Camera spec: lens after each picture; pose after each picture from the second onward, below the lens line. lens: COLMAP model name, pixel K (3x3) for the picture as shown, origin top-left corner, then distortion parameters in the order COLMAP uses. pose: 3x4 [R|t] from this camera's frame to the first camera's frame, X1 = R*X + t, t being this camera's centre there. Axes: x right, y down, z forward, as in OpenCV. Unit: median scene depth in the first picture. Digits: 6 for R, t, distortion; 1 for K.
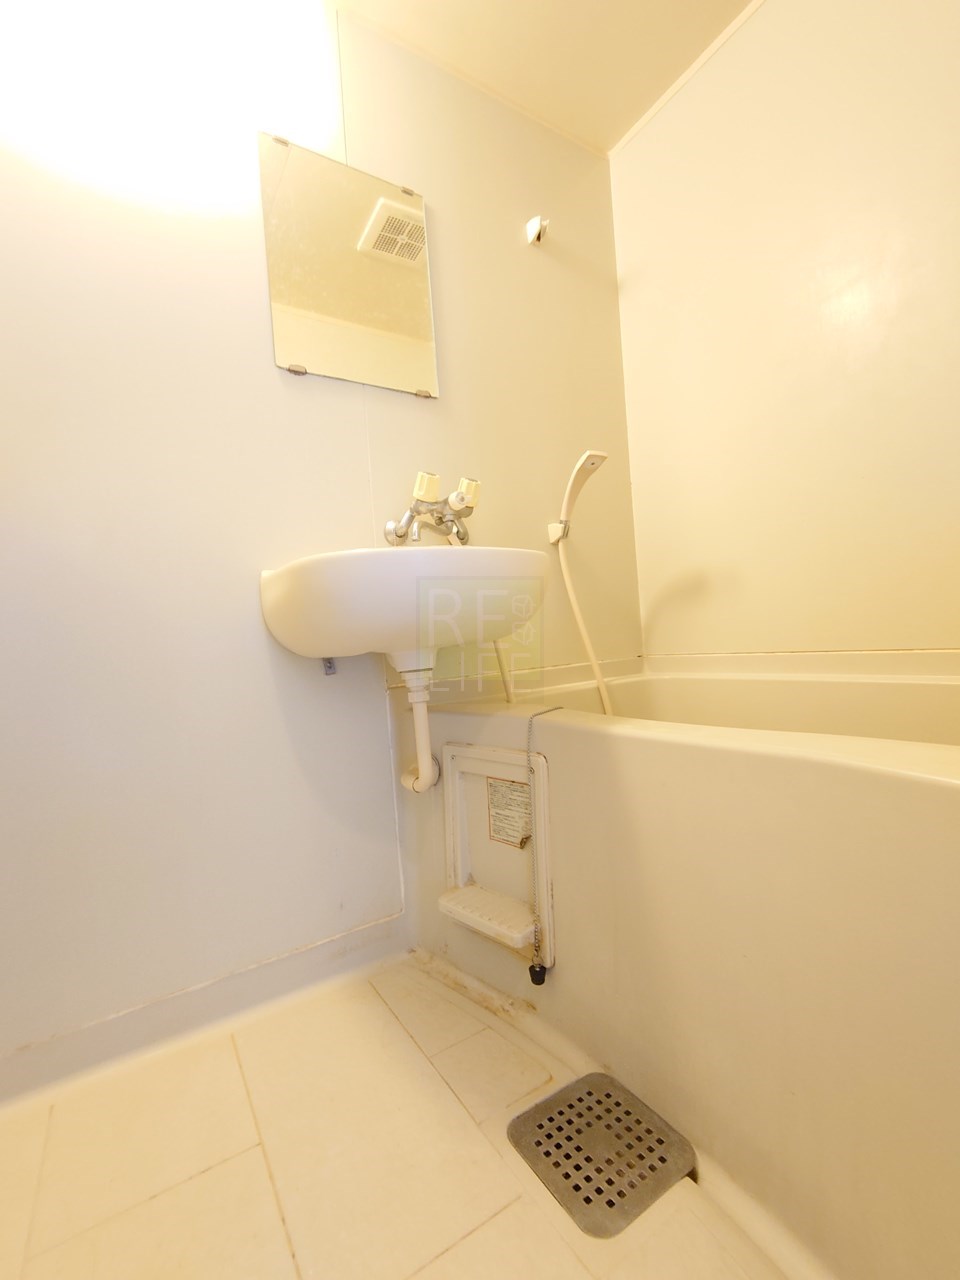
lens RADIAL K [[549.6, 0, 480.0], [0, 549.6, 640.0], [0, 0, 1]] dist [0.002104, 0.000059]
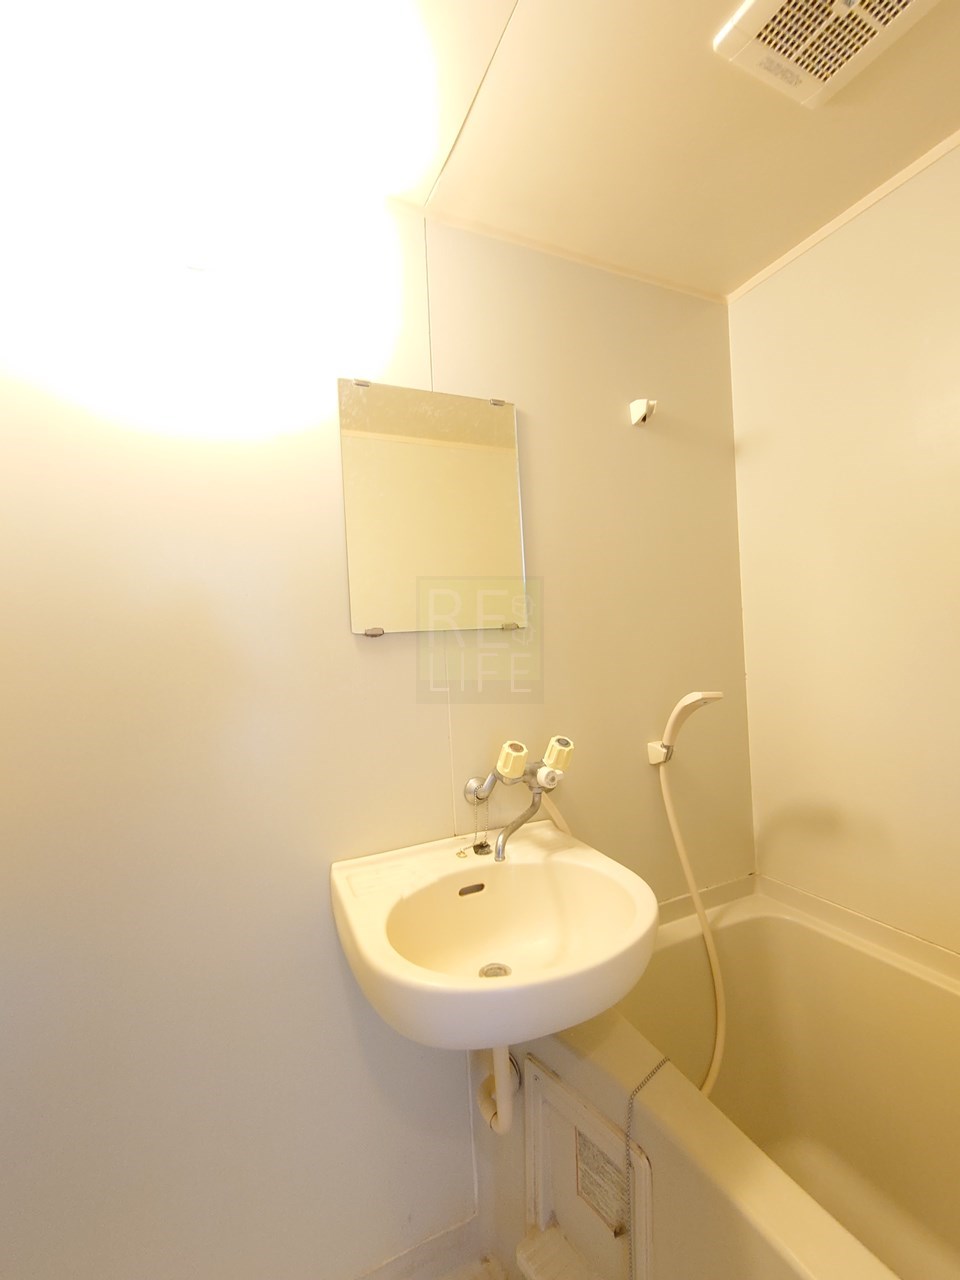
lens RADIAL K [[549.6, 0, 480.0], [0, 549.6, 640.0], [0, 0, 1]] dist [0.002104, 0.000059]
pose [[0.989993, 0.021290, -0.139502, -0.027694], [-0.020436, 0.999763, 0.007555, -0.457387], [0.139630, -0.004628, 0.990193, 0.109678]]
